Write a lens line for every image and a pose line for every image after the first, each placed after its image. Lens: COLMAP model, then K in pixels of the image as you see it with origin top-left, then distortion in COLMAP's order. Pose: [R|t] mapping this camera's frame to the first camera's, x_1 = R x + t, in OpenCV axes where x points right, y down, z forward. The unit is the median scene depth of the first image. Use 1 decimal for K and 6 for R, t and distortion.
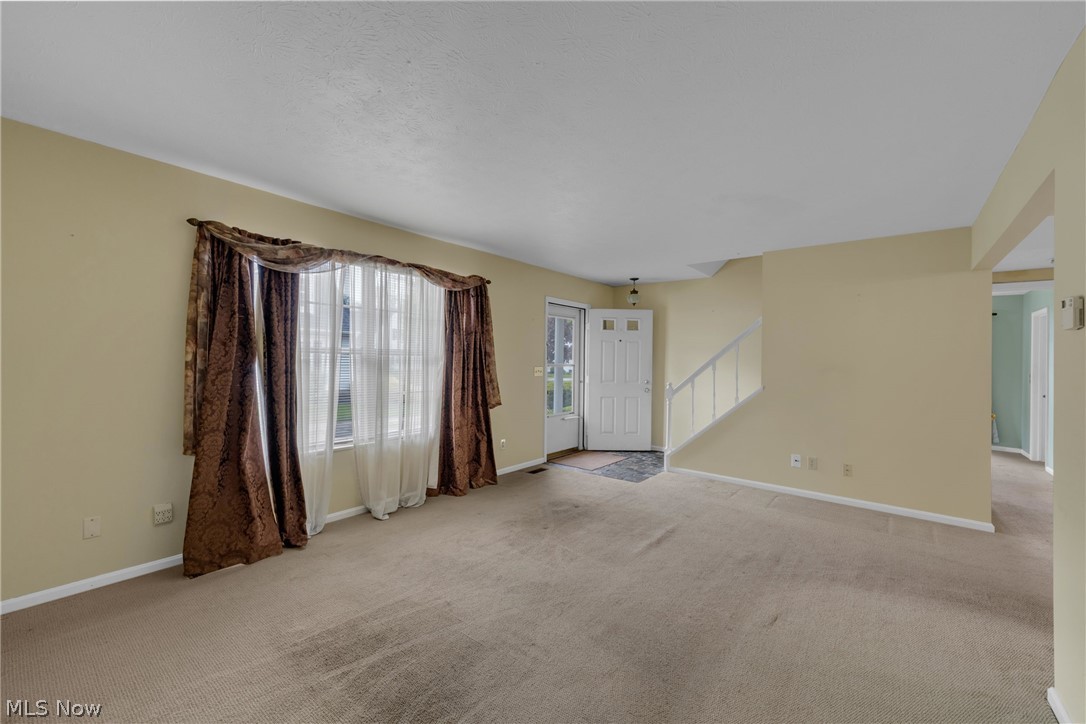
lens RADIAL K [[445.6, 0, 548.8], [0, 445.6, 357.2], [0, 0, 1]] dist [-0.000265, -0.000397]
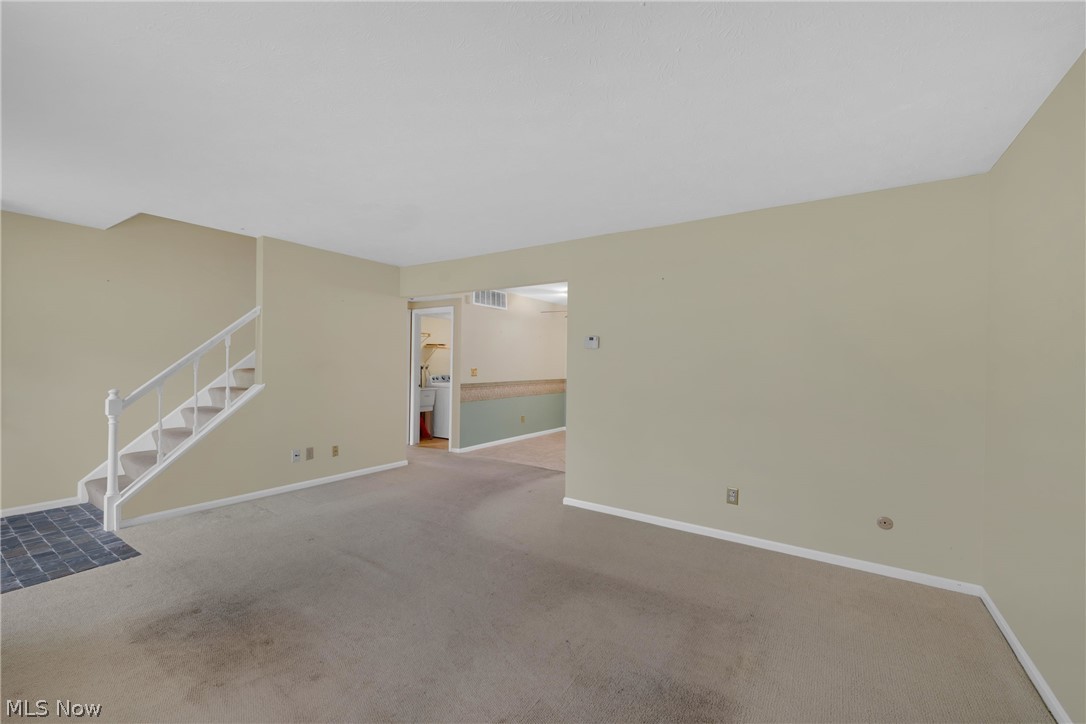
lens RADIAL K [[445.6, 0, 538.0], [0, 445.6, 366.7], [0, 0, 1]] dist [-0.000265, -0.000397]
pose [[-0.066596, -0.041077, 0.996934, -0.555667], [-0.022103, 0.998968, 0.039684, -0.021666], [-0.997535, -0.019392, -0.067436, 0.611597]]
